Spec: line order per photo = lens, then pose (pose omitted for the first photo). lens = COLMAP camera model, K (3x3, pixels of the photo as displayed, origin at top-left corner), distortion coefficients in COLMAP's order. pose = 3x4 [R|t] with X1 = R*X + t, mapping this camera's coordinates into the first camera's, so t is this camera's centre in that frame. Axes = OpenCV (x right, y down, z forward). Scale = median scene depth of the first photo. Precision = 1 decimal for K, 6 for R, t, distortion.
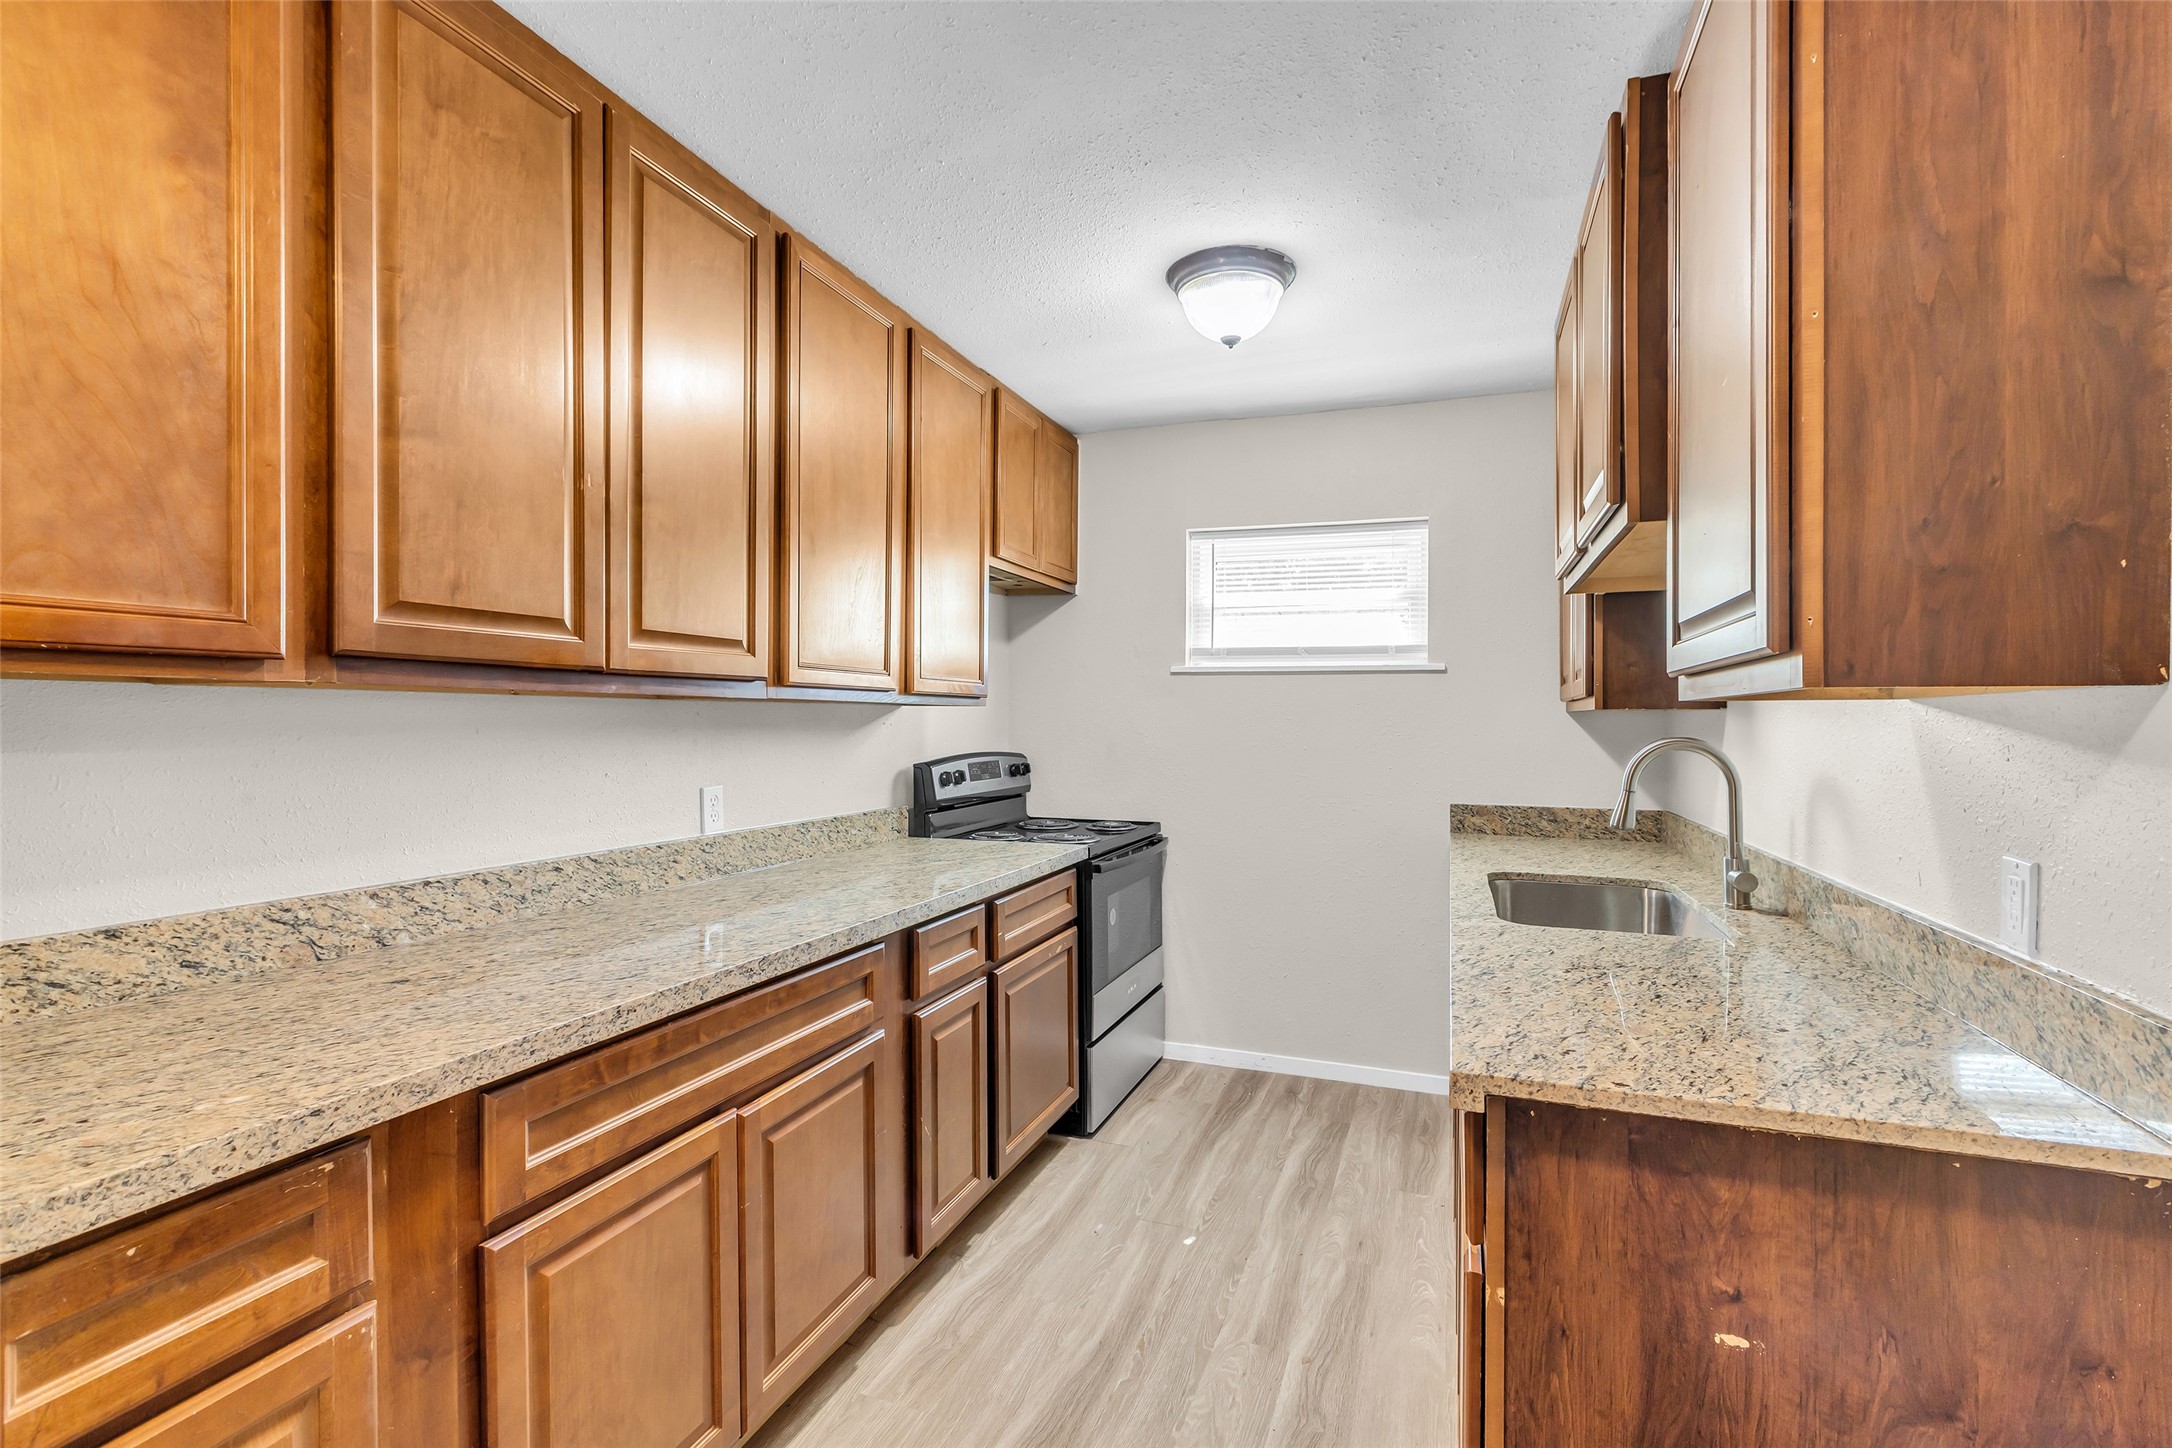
lens RADIAL K [[972.2, 0, 1084.0], [0, 972.2, 722.1], [0, 0, 1]] dist [0.003126, 0.001142]
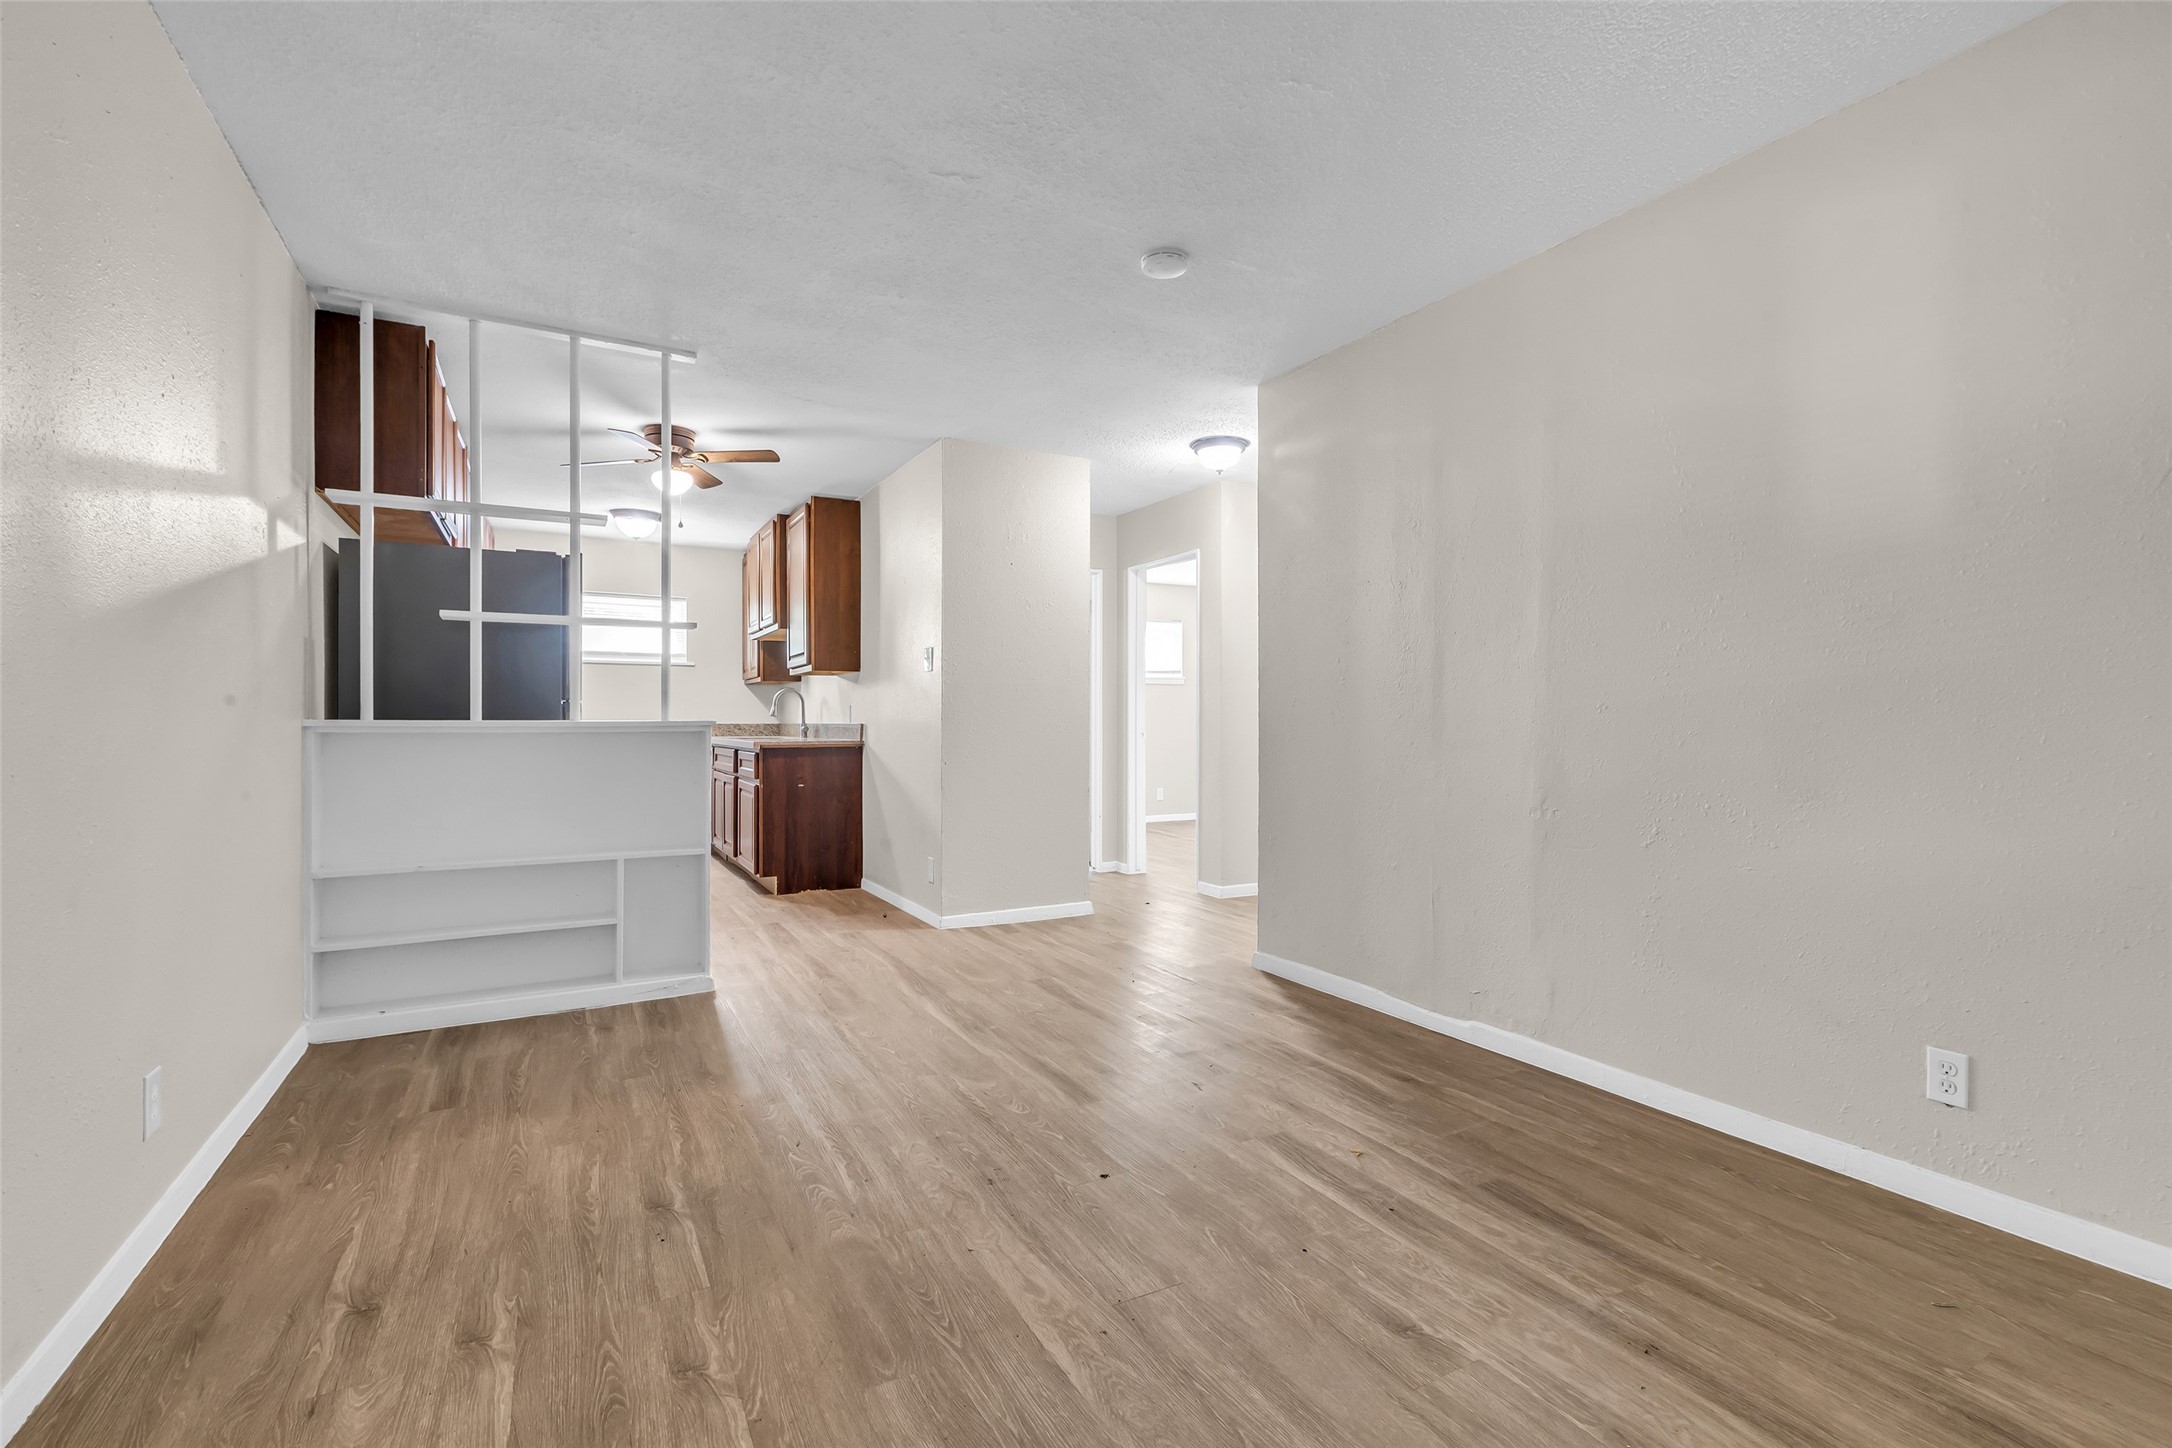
lens RADIAL K [[972.2, 0, 1084.8], [0, 972.2, 724.4], [0, 0, 1]] dist [0.003126, 0.001142]
pose [[0.651223, 0.000625, 0.758886, -1.096779], [-0.000700, 1.000000, -0.000223, 0.121149], [-0.758886, -0.000386, 0.651224, -1.692919]]
